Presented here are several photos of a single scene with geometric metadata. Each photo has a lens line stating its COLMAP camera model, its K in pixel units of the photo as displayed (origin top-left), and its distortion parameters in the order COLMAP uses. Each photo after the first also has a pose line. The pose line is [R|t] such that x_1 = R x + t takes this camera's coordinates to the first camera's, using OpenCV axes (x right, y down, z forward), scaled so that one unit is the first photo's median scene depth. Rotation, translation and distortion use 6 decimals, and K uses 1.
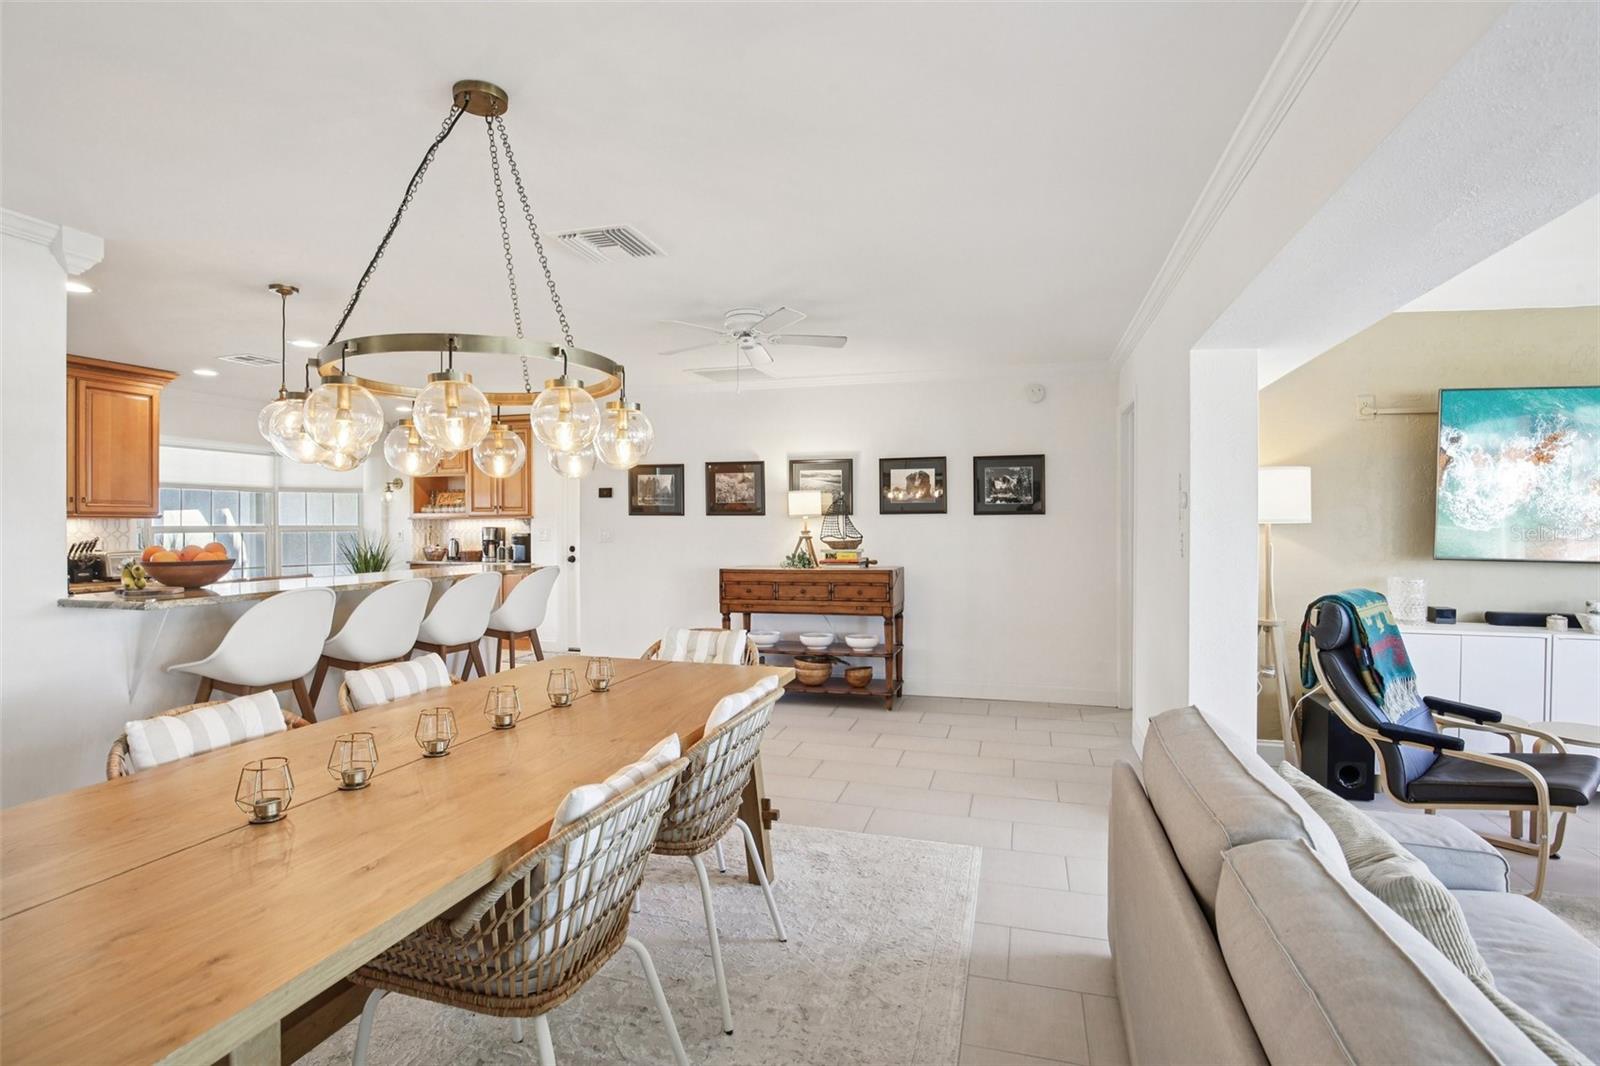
lens RADIAL K [[783.4, 0, 798.5], [0, 783.4, 532.9], [0, 0, 1]] dist [-0.000379, 0.000017]
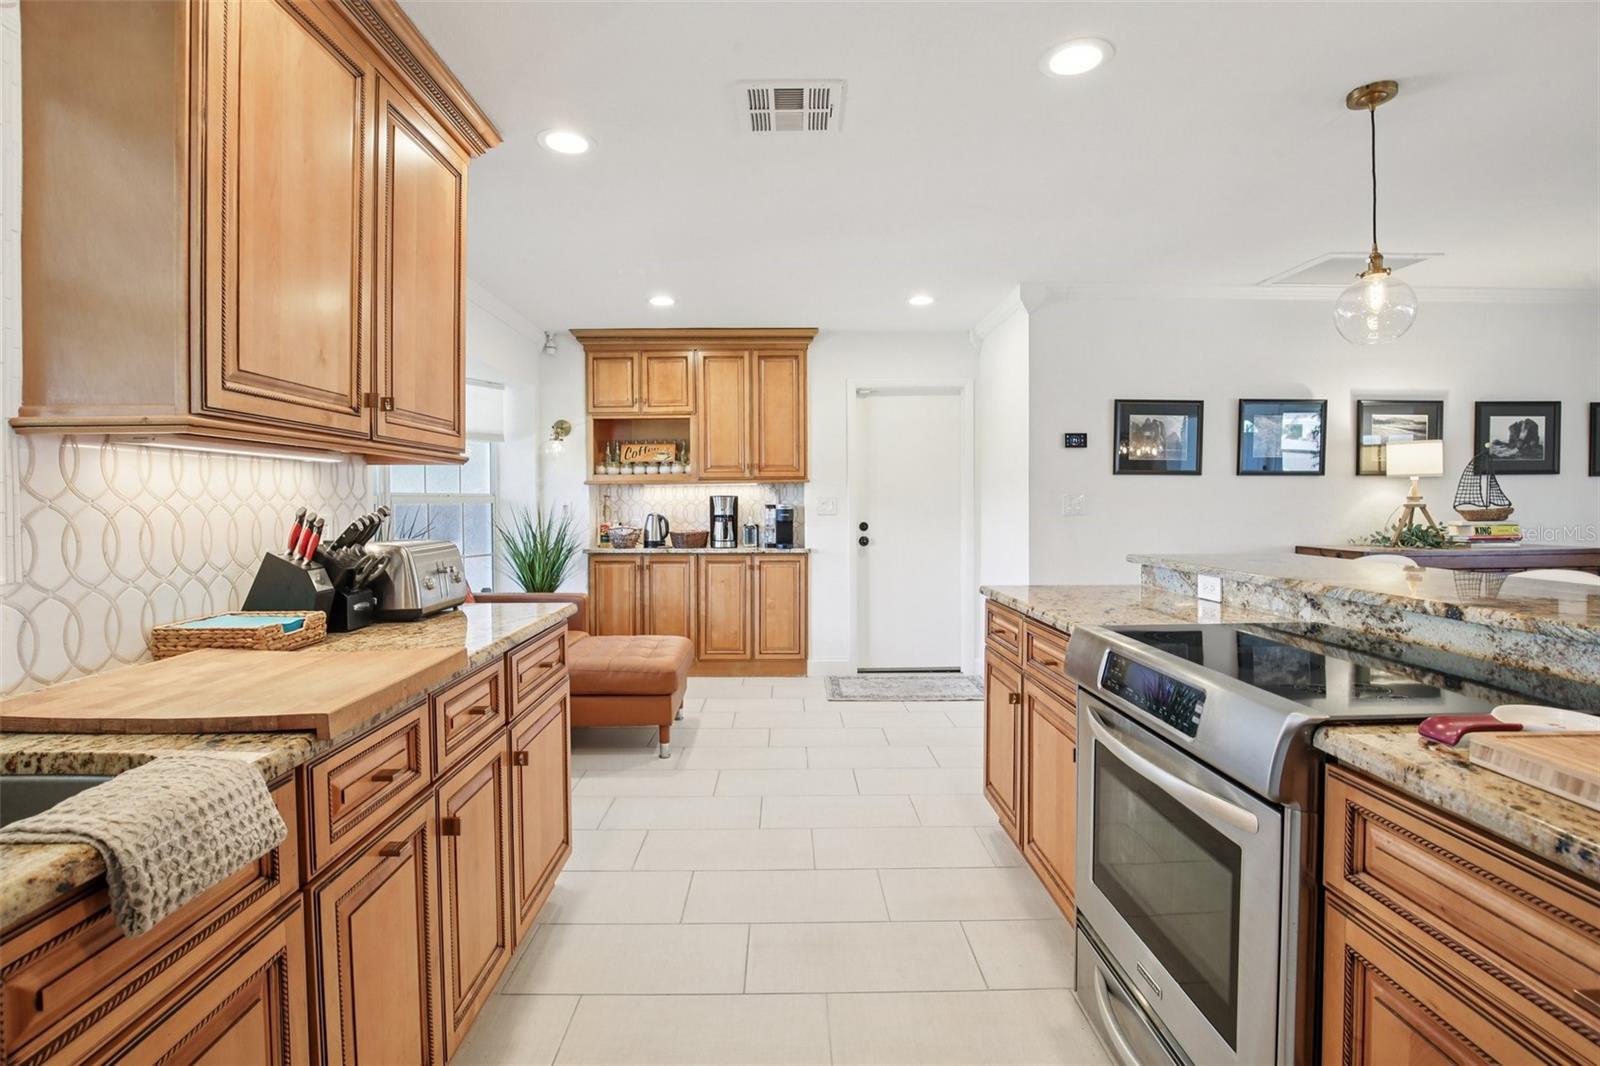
lens RADIAL K [[728.7, 0, 800.2], [0, 728.7, 524.2], [0, 0, 1]] dist [-0.020309, -0.000173]
pose [[0.952142, -0.010711, 0.305467, -0.680028], [0.005037, 0.999800, 0.019358, 0.006817], [-0.305613, -0.016893, 0.952006, 0.500366]]
